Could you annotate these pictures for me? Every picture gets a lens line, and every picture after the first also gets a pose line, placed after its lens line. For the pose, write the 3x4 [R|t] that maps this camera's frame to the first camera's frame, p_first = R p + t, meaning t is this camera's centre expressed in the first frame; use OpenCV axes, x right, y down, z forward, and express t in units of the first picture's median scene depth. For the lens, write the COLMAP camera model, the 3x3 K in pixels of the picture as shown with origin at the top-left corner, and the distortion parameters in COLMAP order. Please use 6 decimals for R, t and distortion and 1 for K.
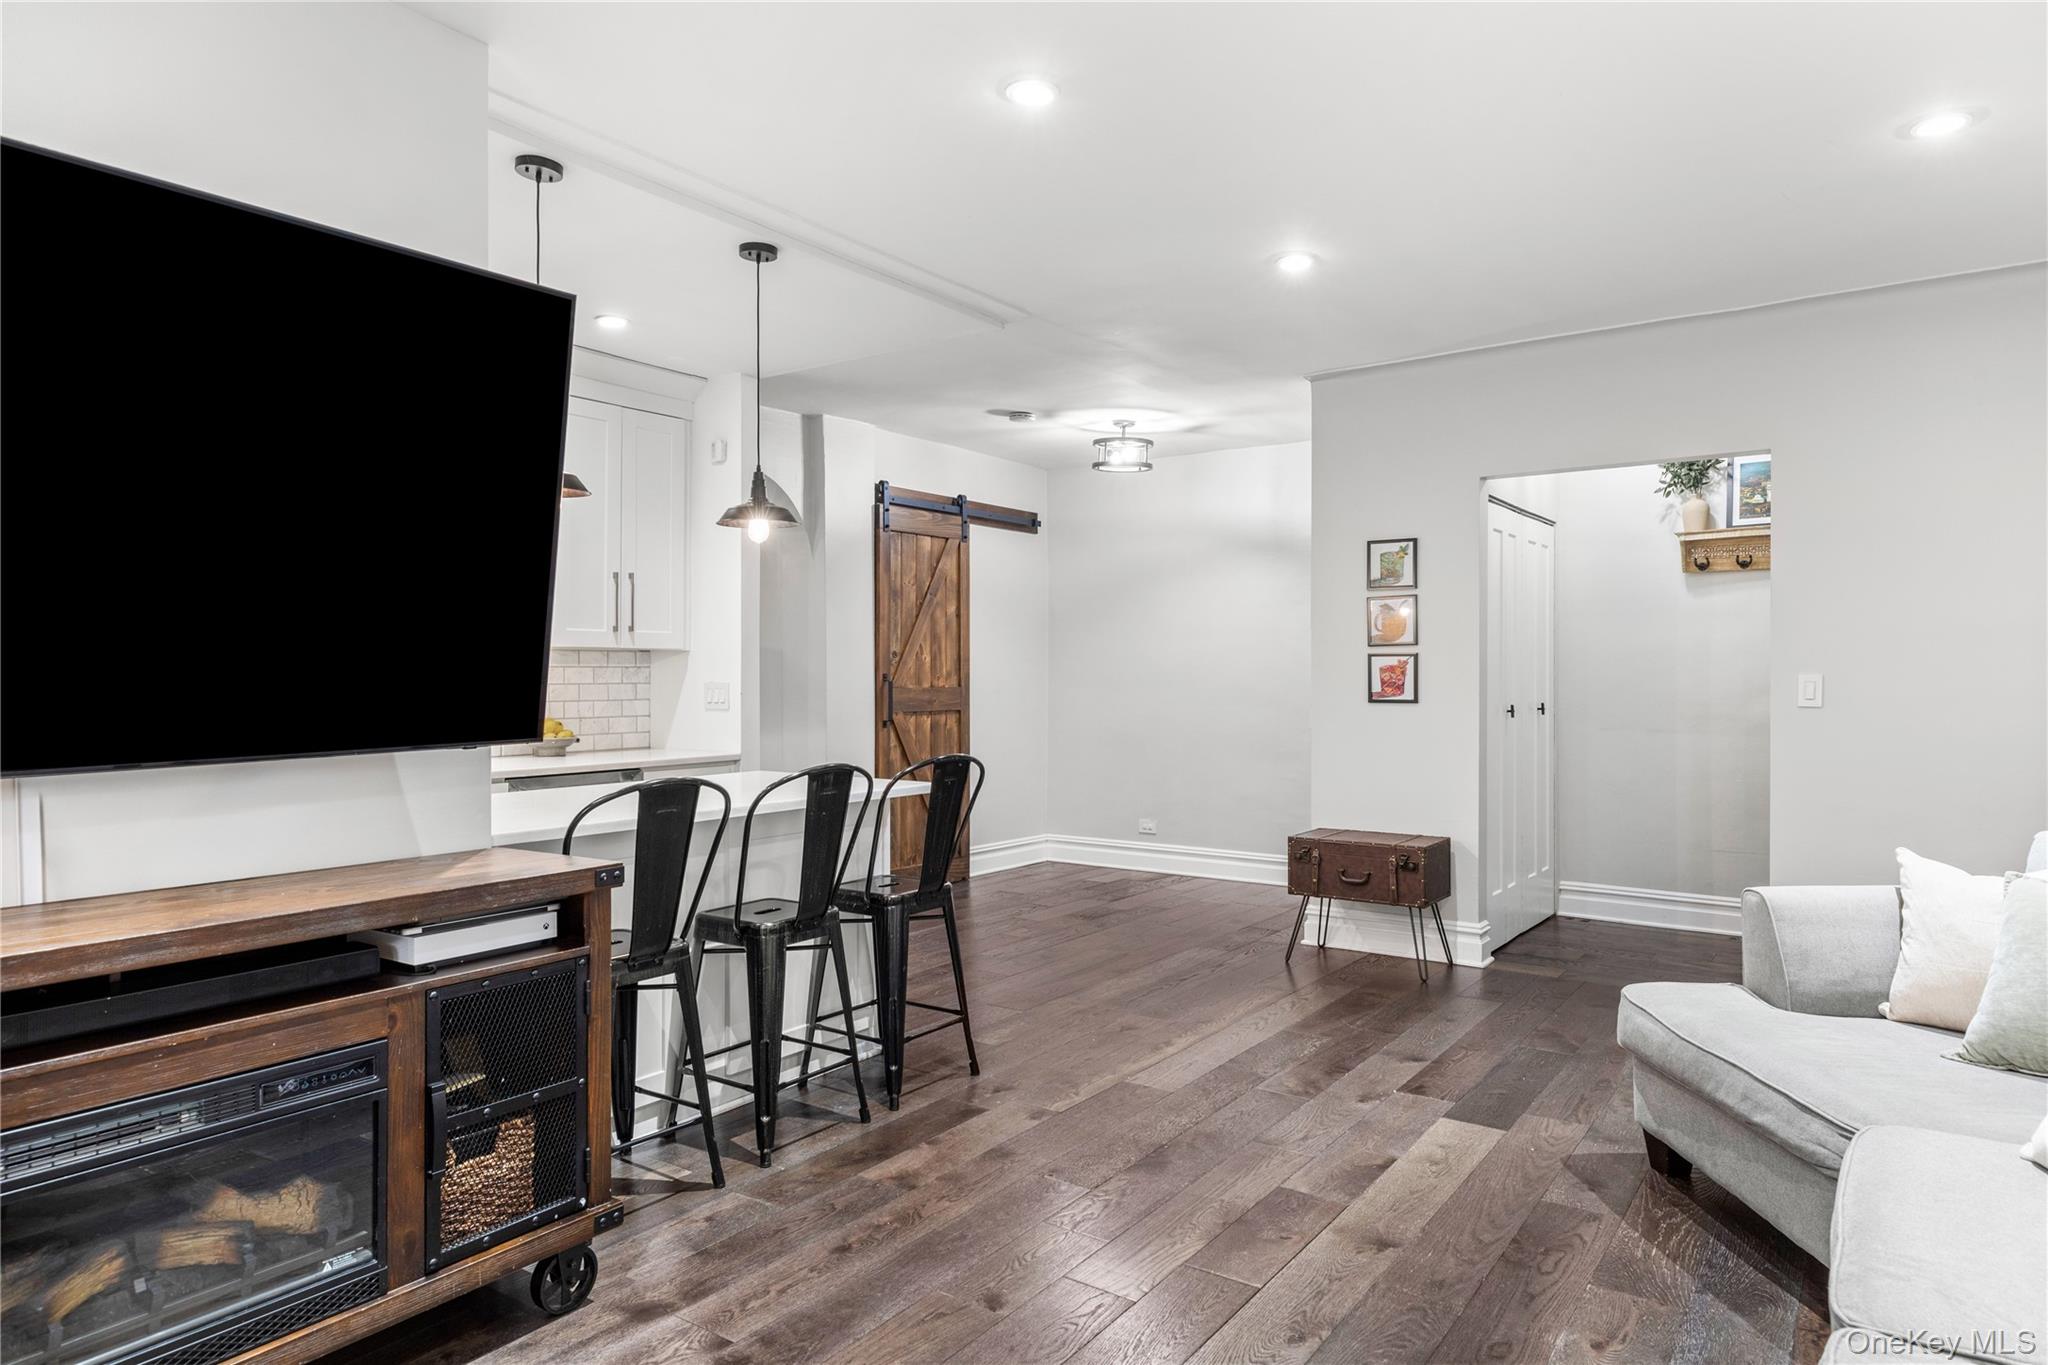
lens RADIAL K [[1220.5, 0, 1024.0], [0, 1220.5, 683.6], [0, 0, 1]] dist [-0.000845, -0.002246]
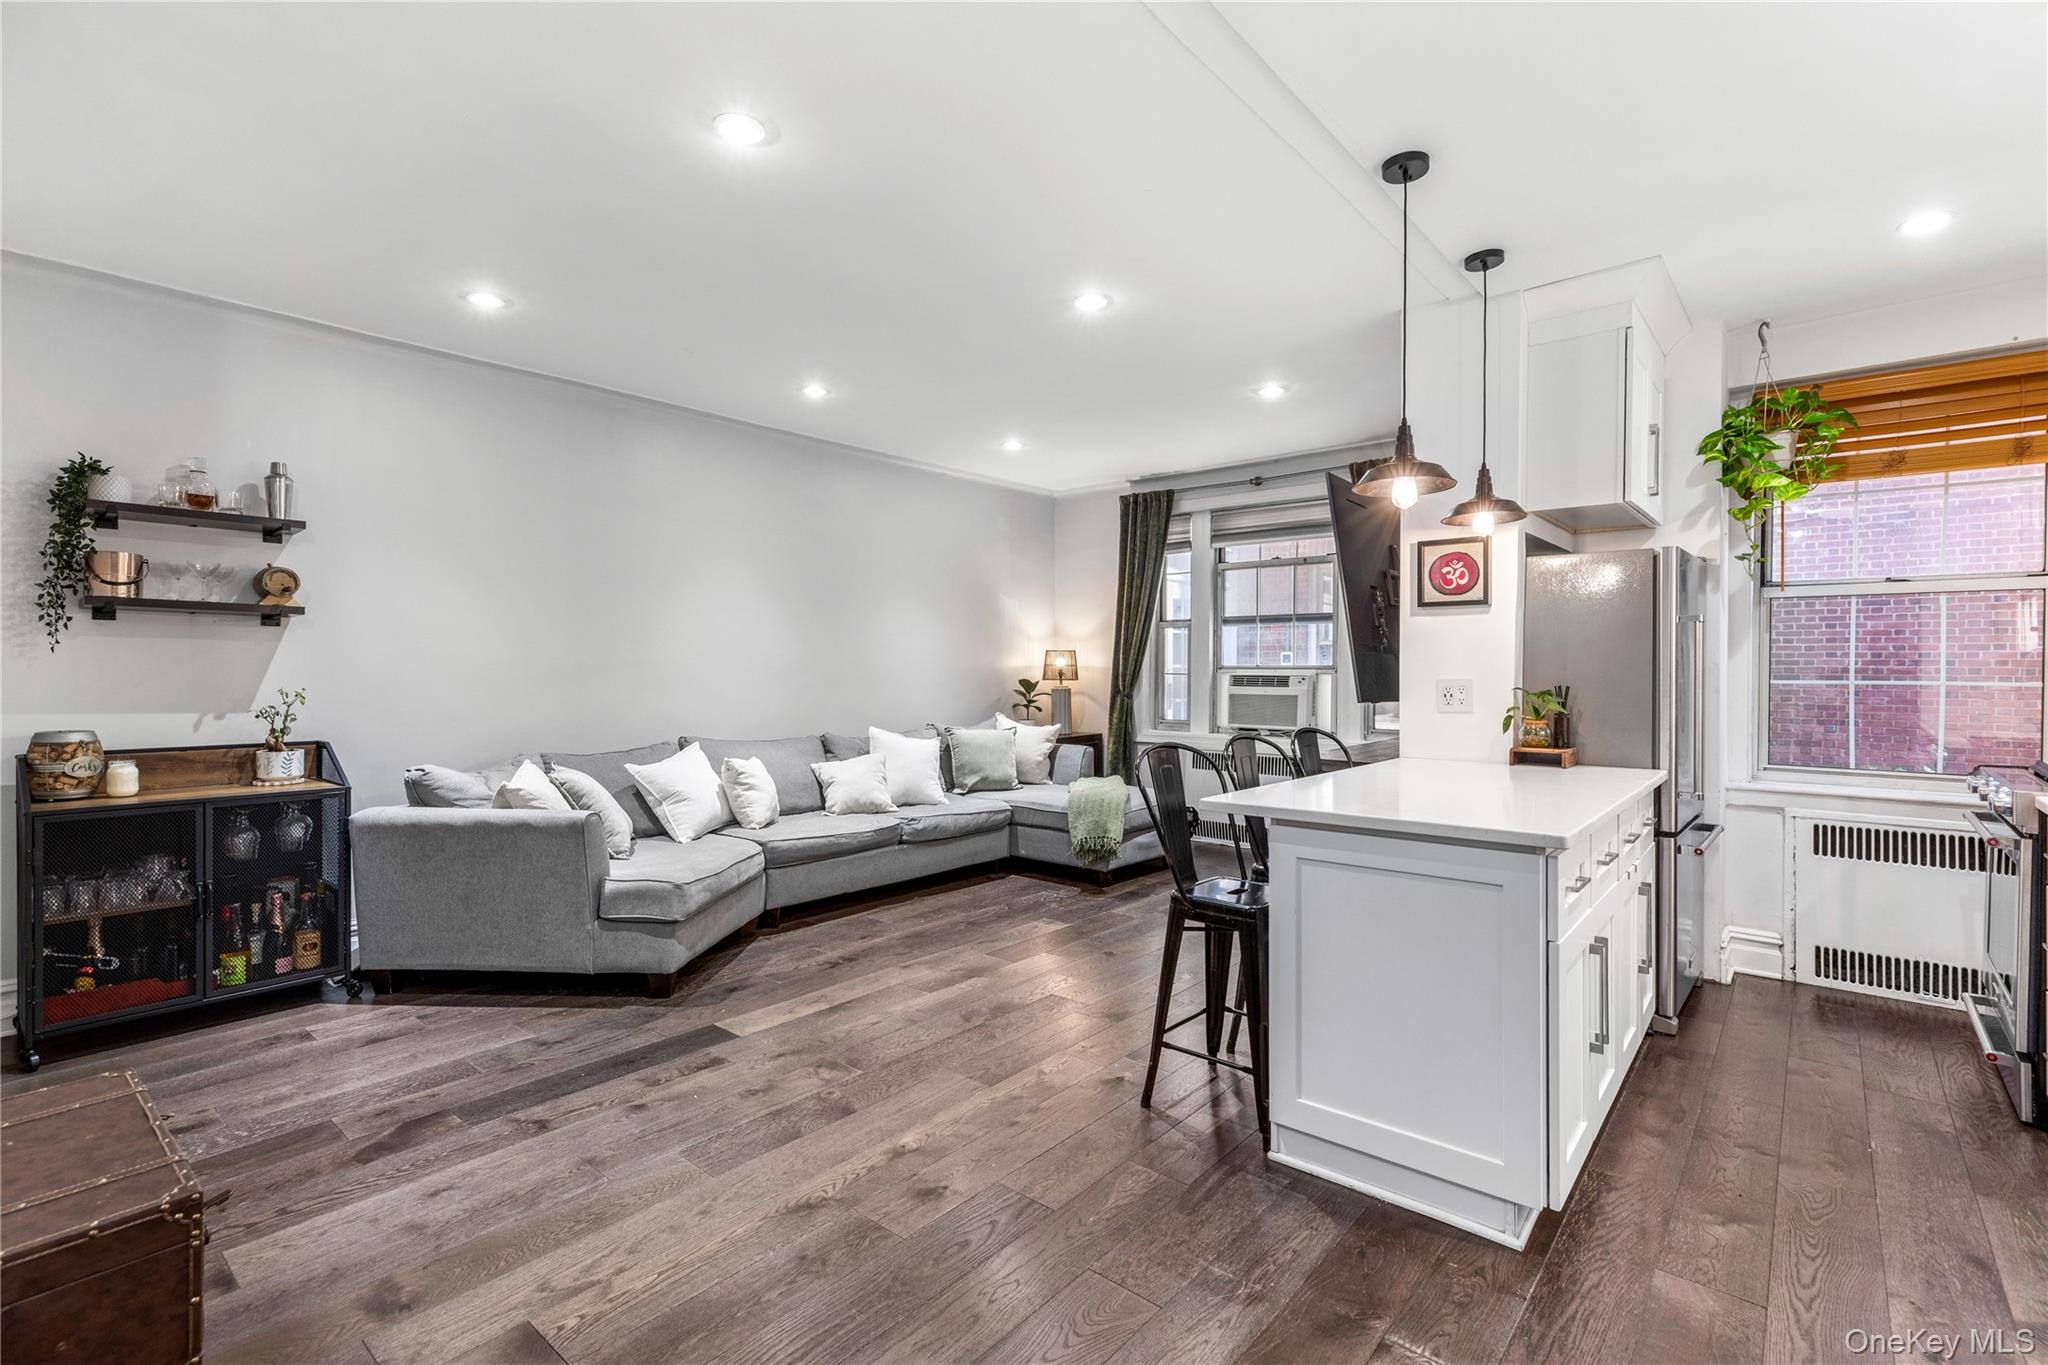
lens RADIAL K [[942.5, 0, 1021.4], [0, 942.5, 674.0], [0, 0, 1]] dist [0.004926, 0.001069]
pose [[-0.996741, 0.000928, 0.080657, -0.004479], [0.001337, 0.999987, 0.005016, -0.003893], [-0.080651, 0.005108, -0.996729, 0.897657]]
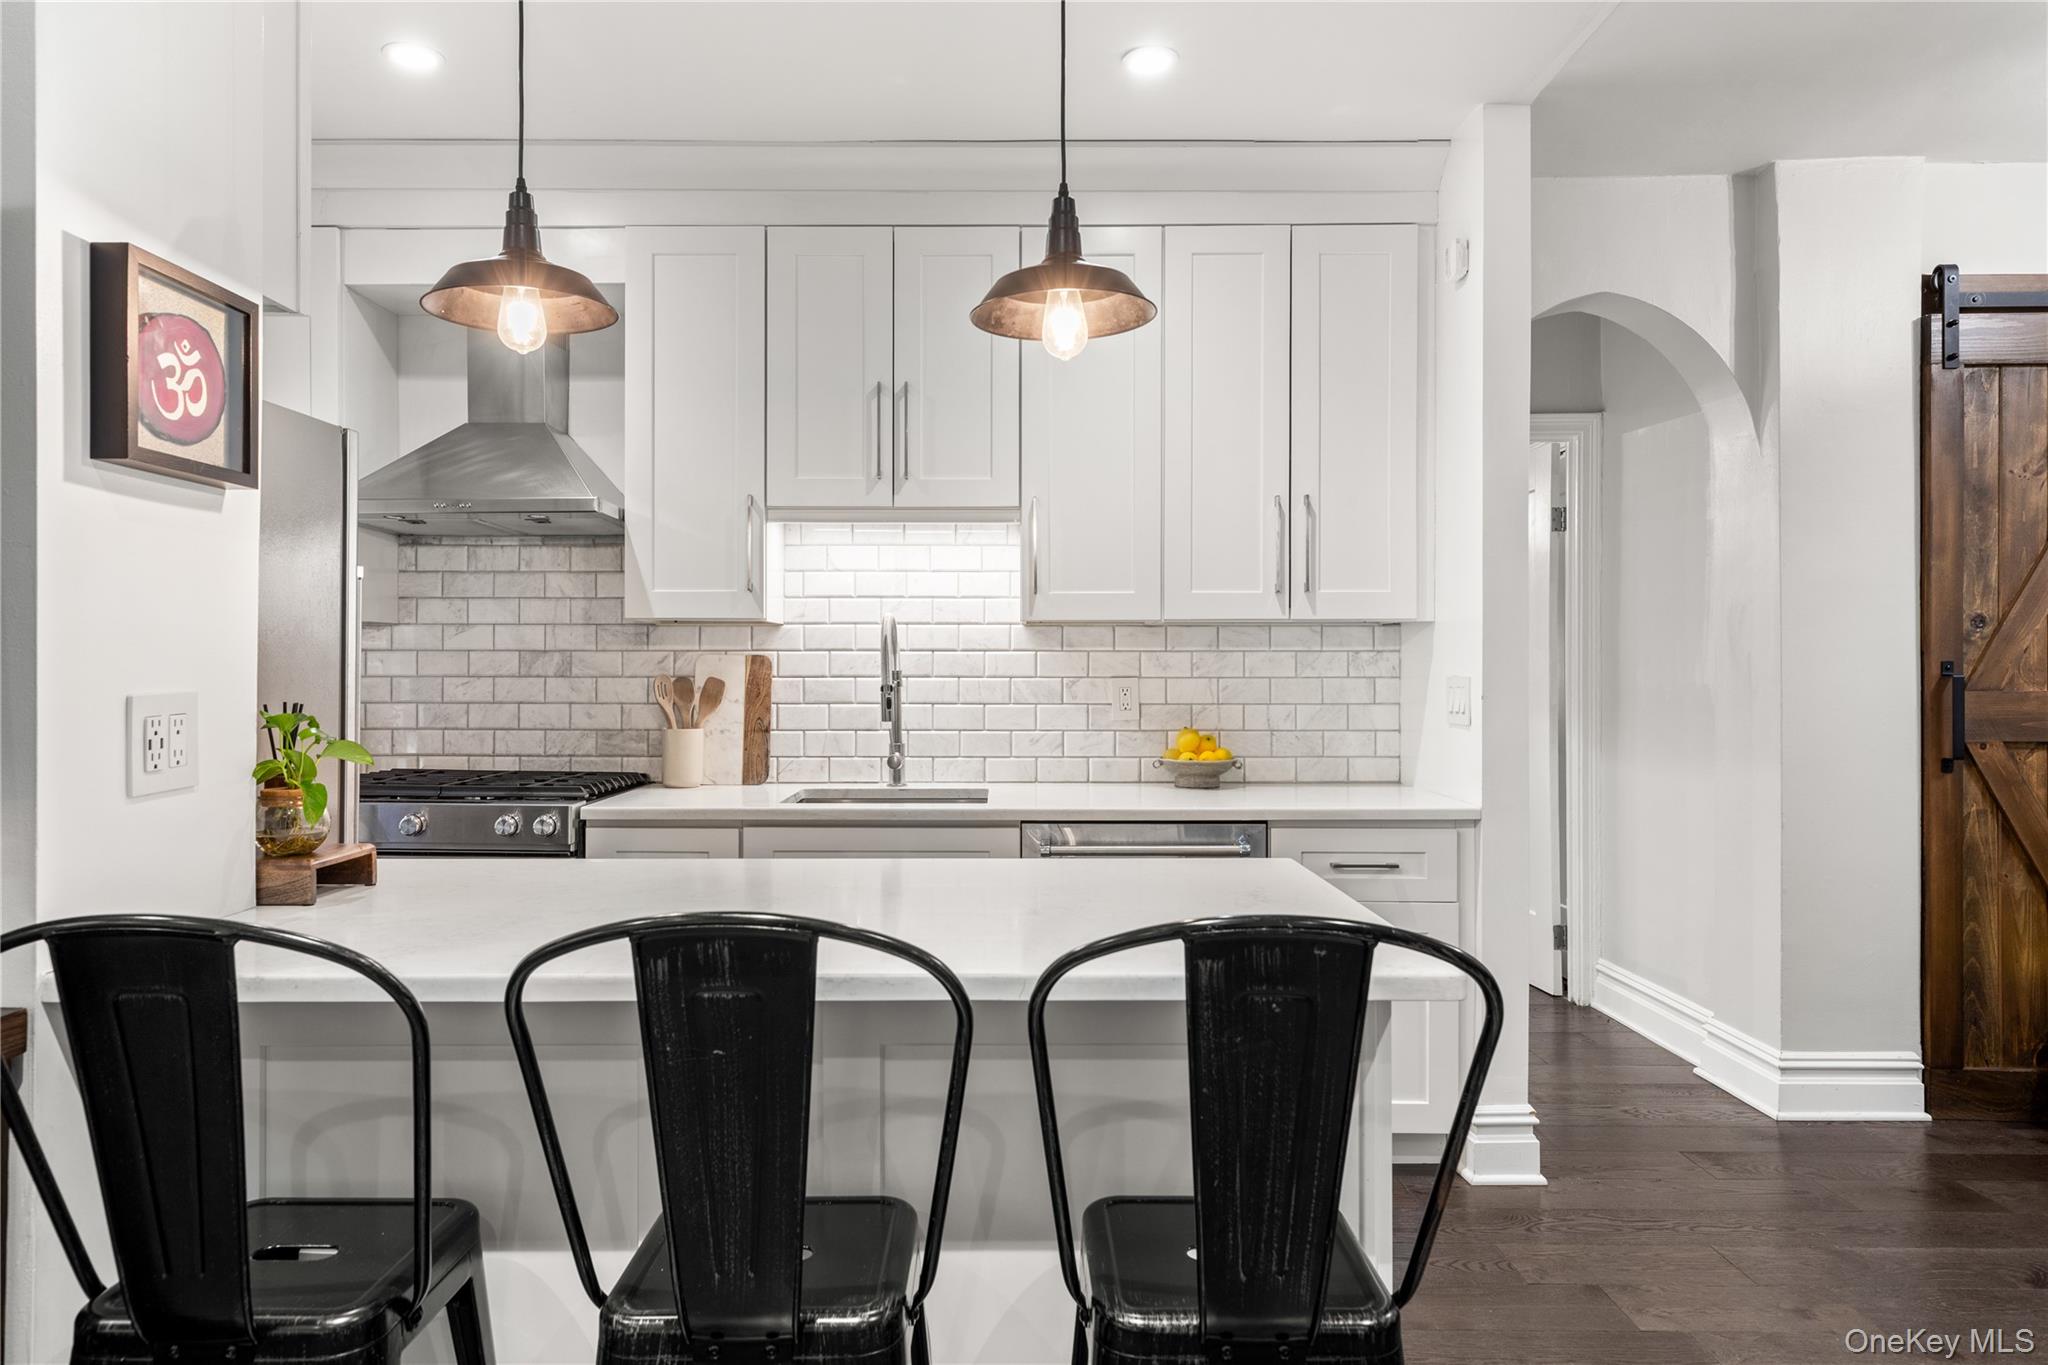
lens RADIAL K [[1220.5, 0, 1019.0], [0, 1220.5, 668.0], [0, 0, 1]] dist [-0.000845, -0.002246]
pose [[0.584726, 0.004956, -0.811216, 0.064899], [-0.005894, 0.999981, 0.001861, -0.004029], [0.811209, 0.003693, 0.584744, 0.417226]]
